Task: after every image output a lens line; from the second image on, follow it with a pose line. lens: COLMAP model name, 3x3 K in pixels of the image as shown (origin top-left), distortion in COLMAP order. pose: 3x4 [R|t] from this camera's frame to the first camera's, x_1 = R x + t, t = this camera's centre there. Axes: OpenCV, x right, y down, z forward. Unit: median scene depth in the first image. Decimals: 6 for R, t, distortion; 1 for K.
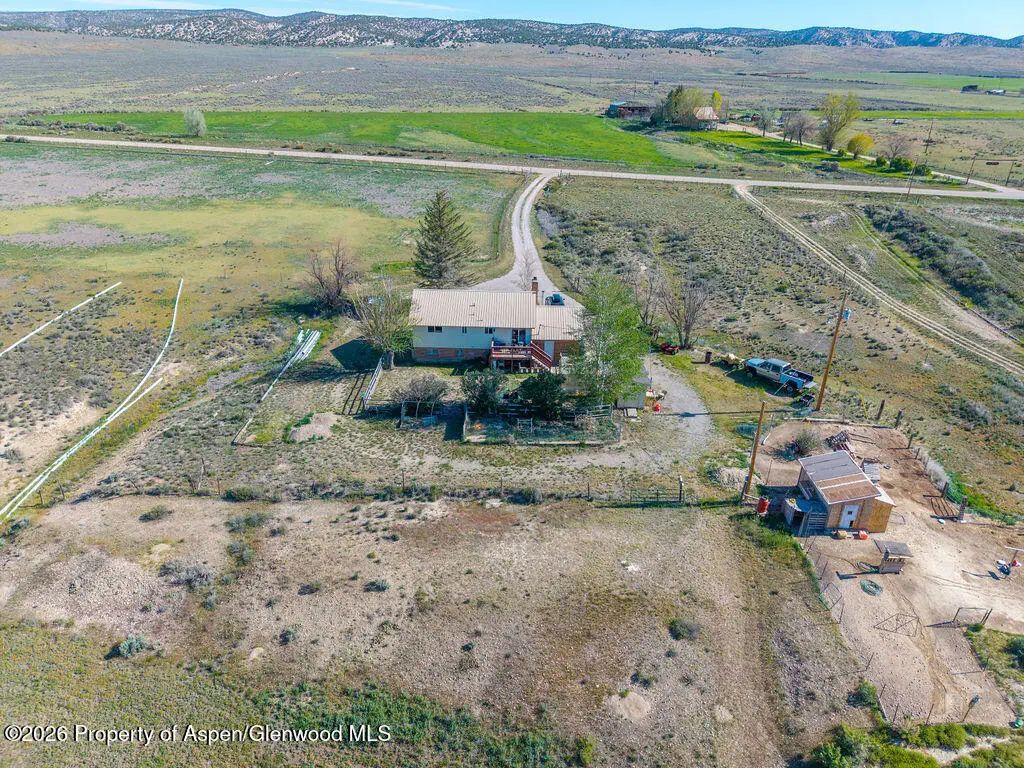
lens RADIAL K [[683.3, 0, 513.4], [0, 683.3, 390.3], [0, 0, 1]] dist [0.010771, -0.006302]
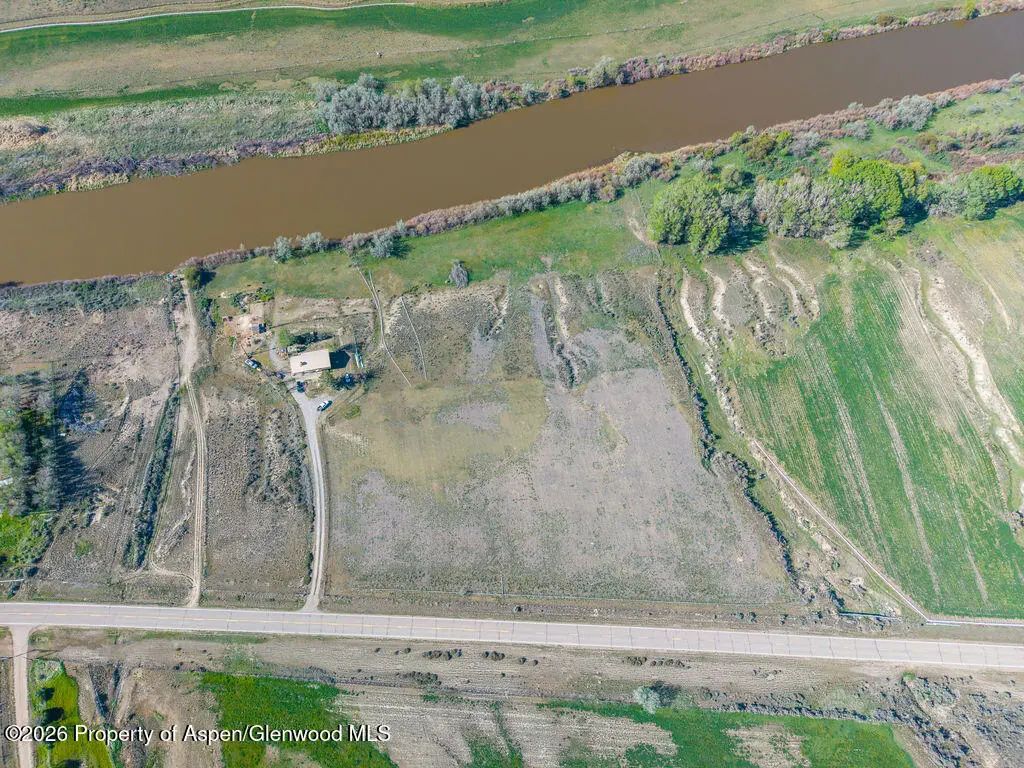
lens RADIAL K [[682.5, 0, 515.4], [0, 682.5, 385.9], [0, 0, 1]] dist [0.008826, -0.004654]
pose [[-0.969237, 0.191710, -0.154357, -0.722763], [-0.139067, 0.090885, 0.986104, -5.653377], [0.203075, 0.977234, -0.061428, 2.042970]]
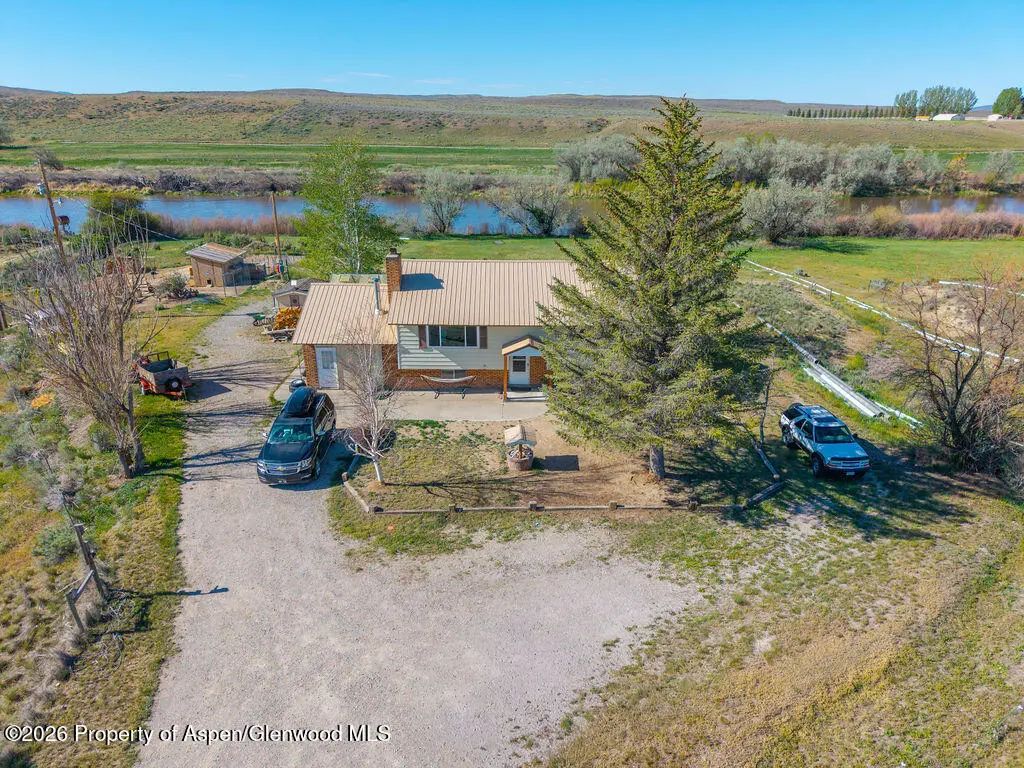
lens RADIAL K [[683.3, 0, 513.4], [0, 683.3, 390.3], [0, 0, 1]] dist [0.010771, -0.006302]
pose [[-0.999622, 0.001907, -0.027419, -0.047013], [-0.018927, 0.675594, 0.737031, -0.542389], [0.019929, 0.737272, -0.675302, 1.677126]]
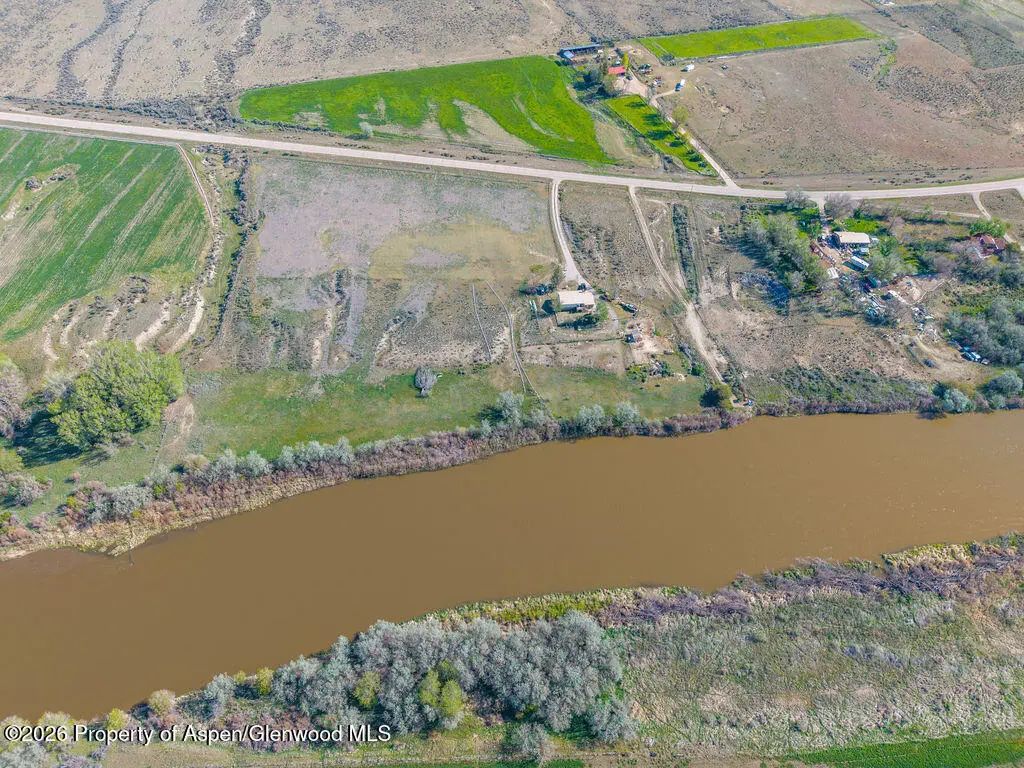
lens RADIAL K [[683.3, 0, 513.4], [0, 683.3, 390.3], [0, 0, 1]] dist [0.010771, -0.006302]
pose [[0.990280, -0.097334, 0.099355, -1.200933], [0.052068, 0.921818, 0.384110, -1.659495], [-0.128974, -0.375203, 0.917926, -4.340255]]
